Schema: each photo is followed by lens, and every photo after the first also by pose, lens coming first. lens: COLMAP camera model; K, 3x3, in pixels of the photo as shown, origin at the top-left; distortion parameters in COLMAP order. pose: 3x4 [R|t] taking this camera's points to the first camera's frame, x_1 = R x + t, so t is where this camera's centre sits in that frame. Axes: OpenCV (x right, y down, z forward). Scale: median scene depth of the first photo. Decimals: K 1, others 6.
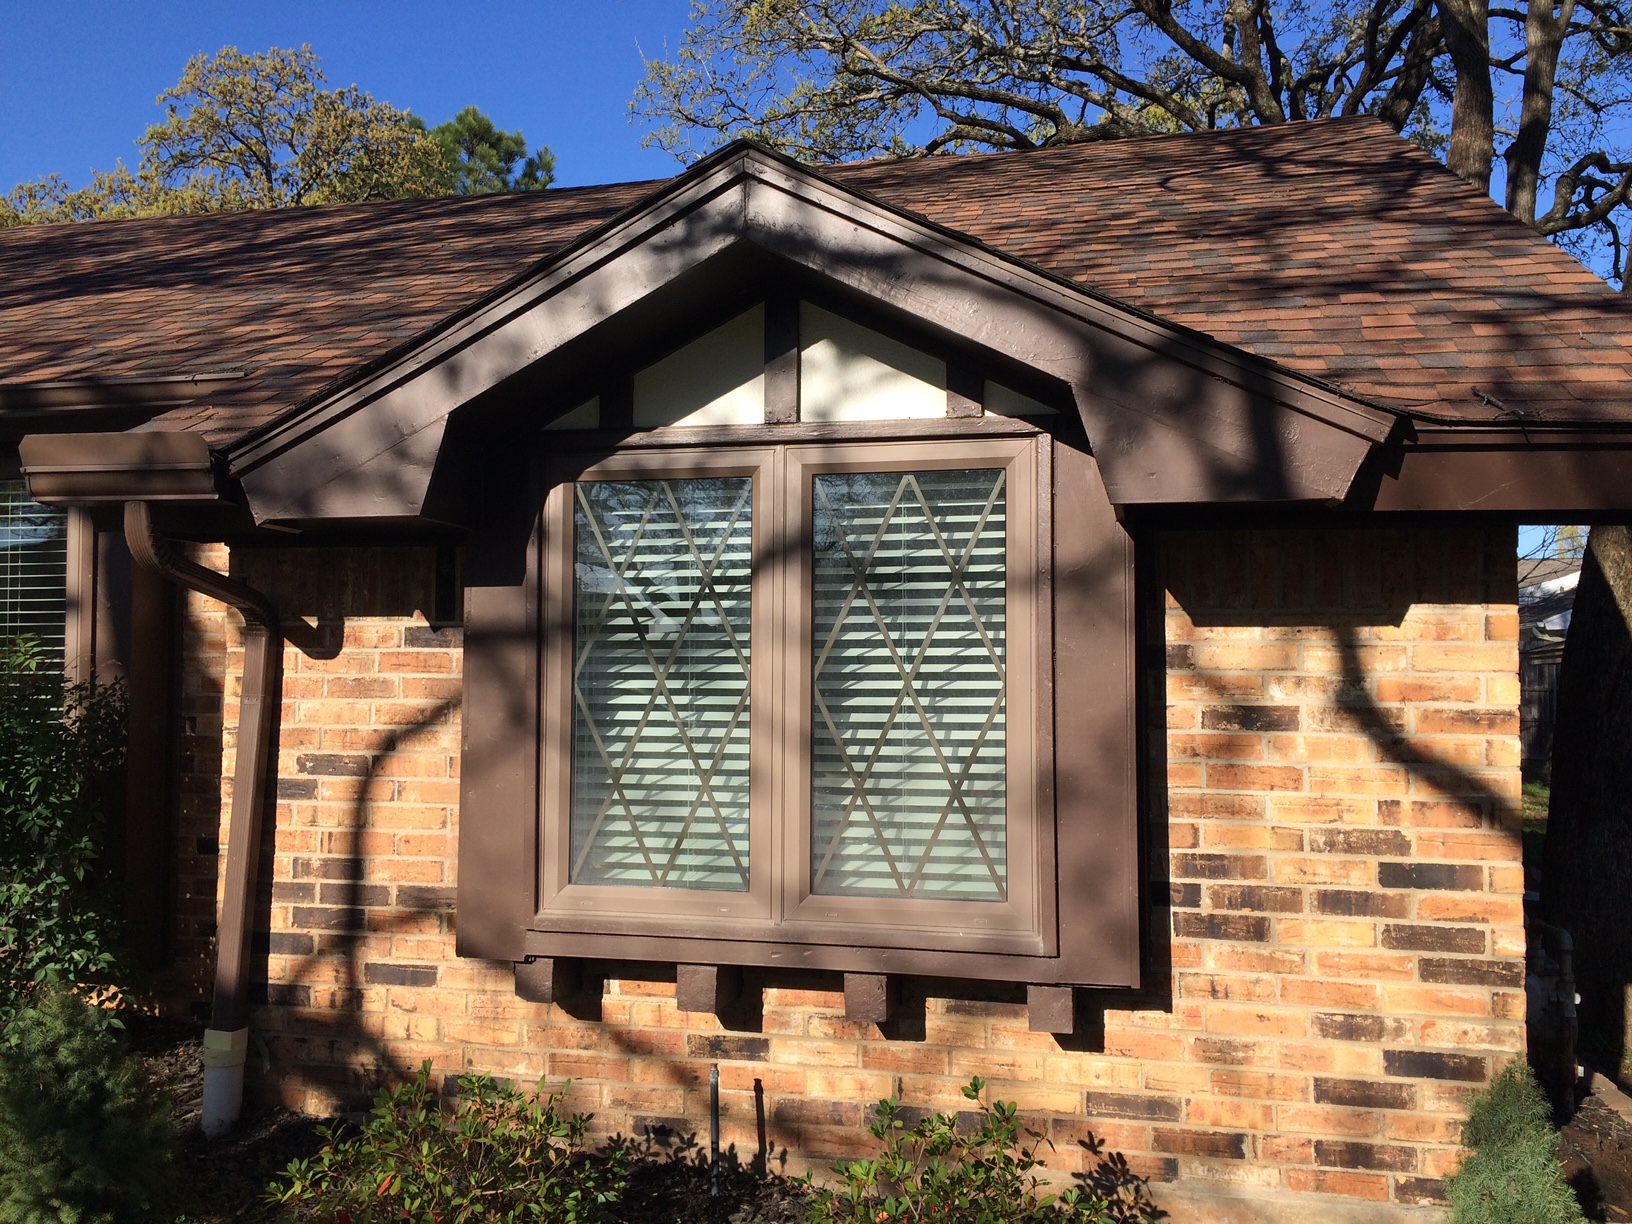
lens RADIAL K [[1397.2, 0, 822.7], [0, 1397.2, 608.8], [0, 0, 1]] dist [0.087768, -0.122715]
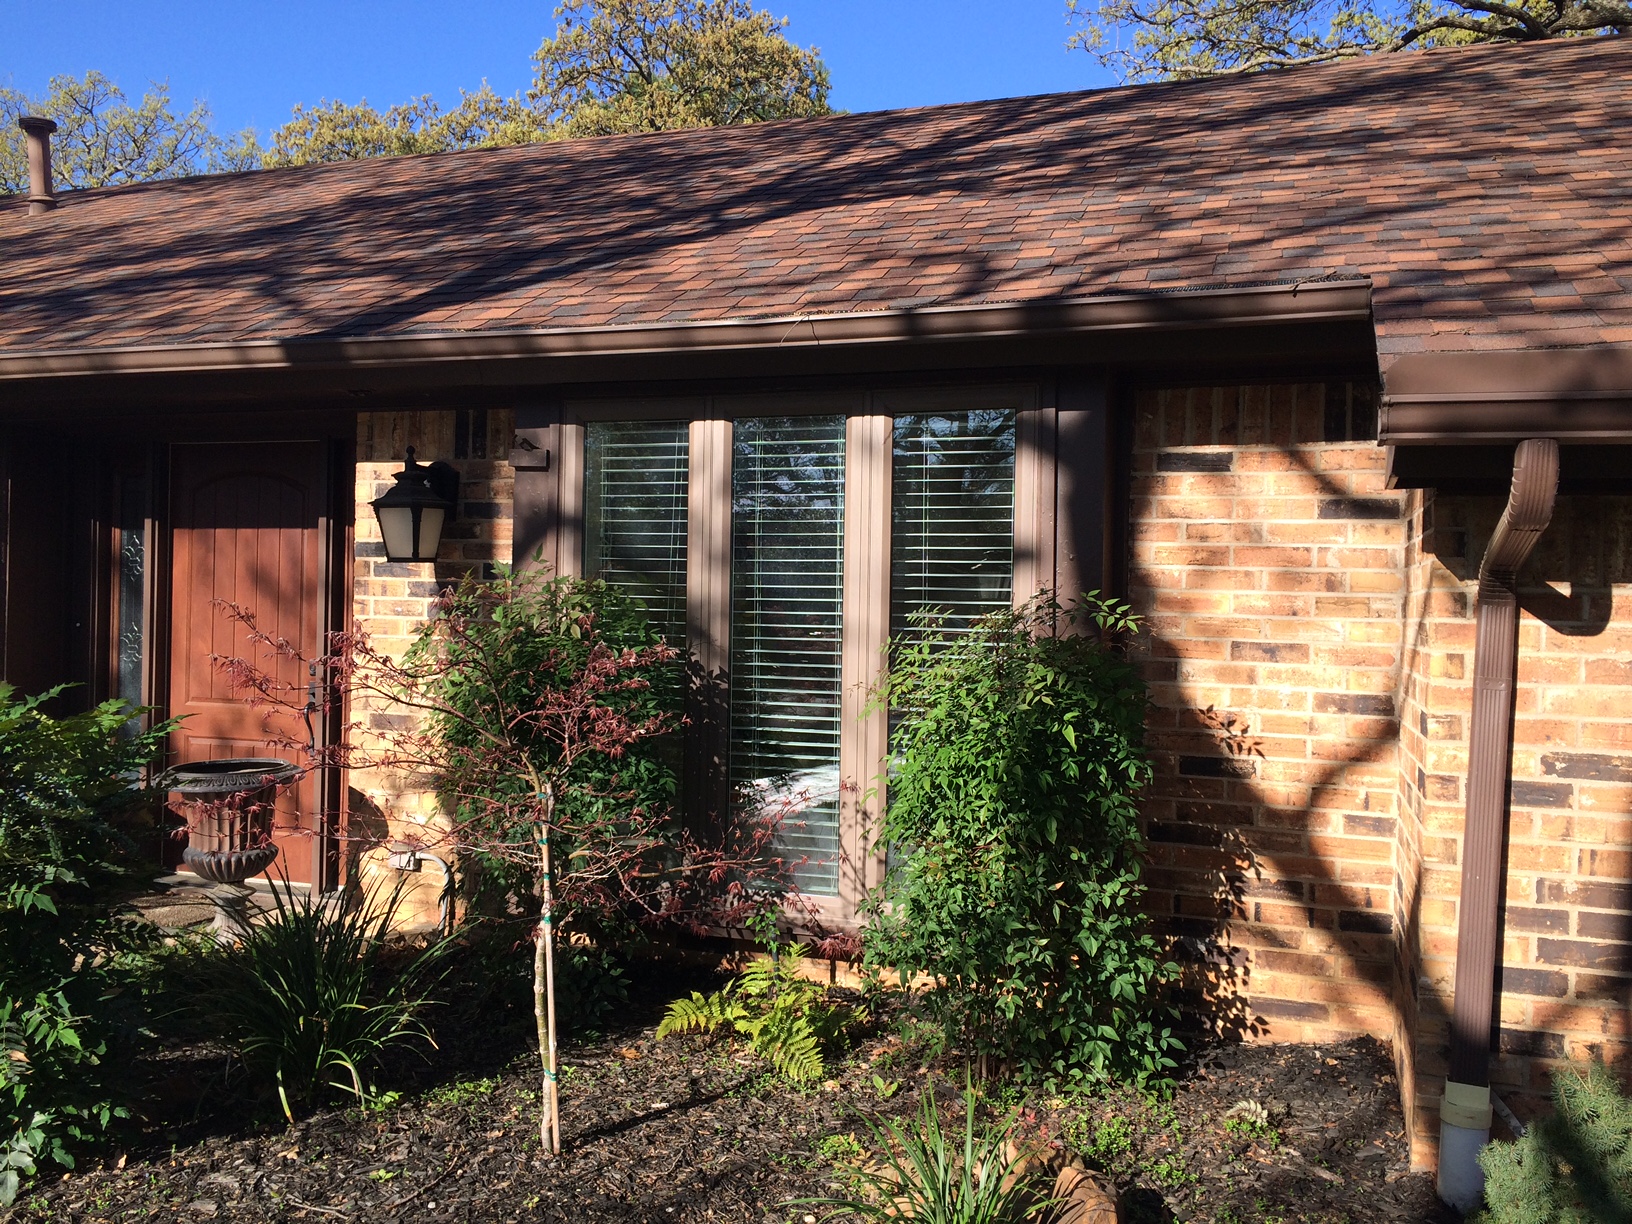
lens RADIAL K [[1397.2, 0, 822.7], [0, 1397.2, 608.8], [0, 0, 1]] dist [0.087768, -0.122715]
pose [[0.993954, 0.019955, -0.107964, -0.698249], [-0.014570, 0.998621, 0.050439, -0.013965], [0.108822, -0.048561, 0.992874, 0.151327]]
